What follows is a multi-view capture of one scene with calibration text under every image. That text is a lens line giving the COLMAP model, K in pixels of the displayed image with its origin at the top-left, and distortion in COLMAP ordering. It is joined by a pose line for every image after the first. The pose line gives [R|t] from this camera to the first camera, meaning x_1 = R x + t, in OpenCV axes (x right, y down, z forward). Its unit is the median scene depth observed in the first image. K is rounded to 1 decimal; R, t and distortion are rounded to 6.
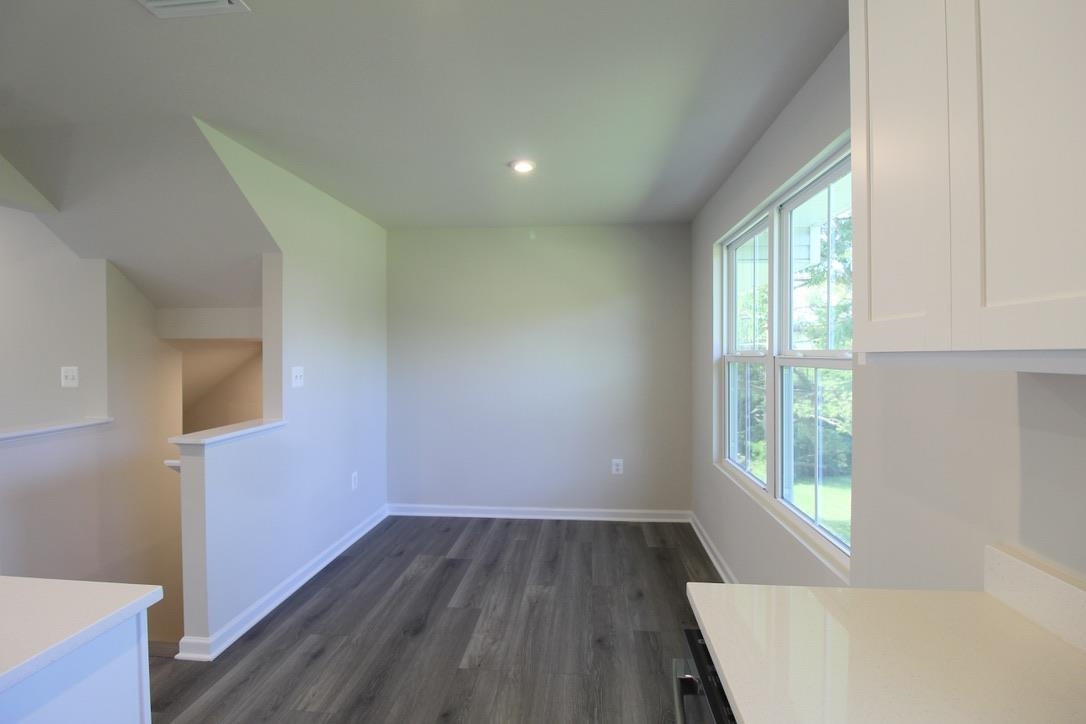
lens RADIAL K [[498.6, 0, 545.5], [0, 498.6, 352.8], [0, 0, 1]] dist [0.002798, -0.013356]
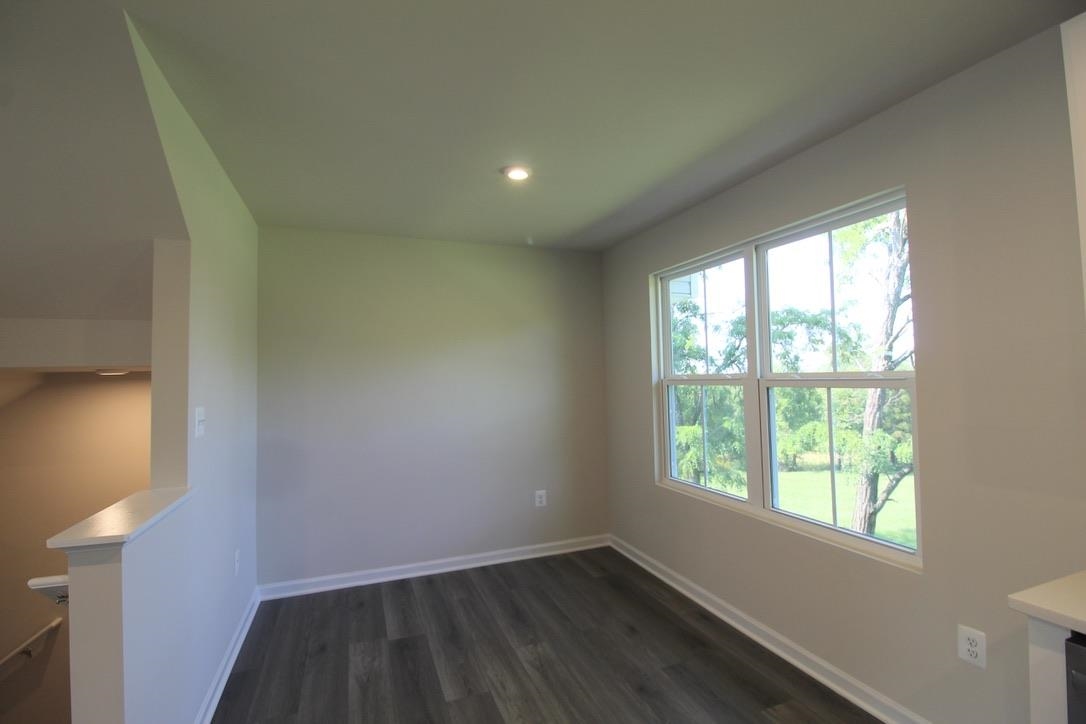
lens RADIAL K [[498.6, 0, 545.5], [0, 498.6, 352.8], [0, 0, 1]] dist [0.002798, -0.013356]
pose [[0.900042, 0.003865, 0.435786, -0.326716], [0.019743, 0.998572, -0.049634, -0.003625], [-0.435355, 0.053276, 0.898681, 0.150940]]
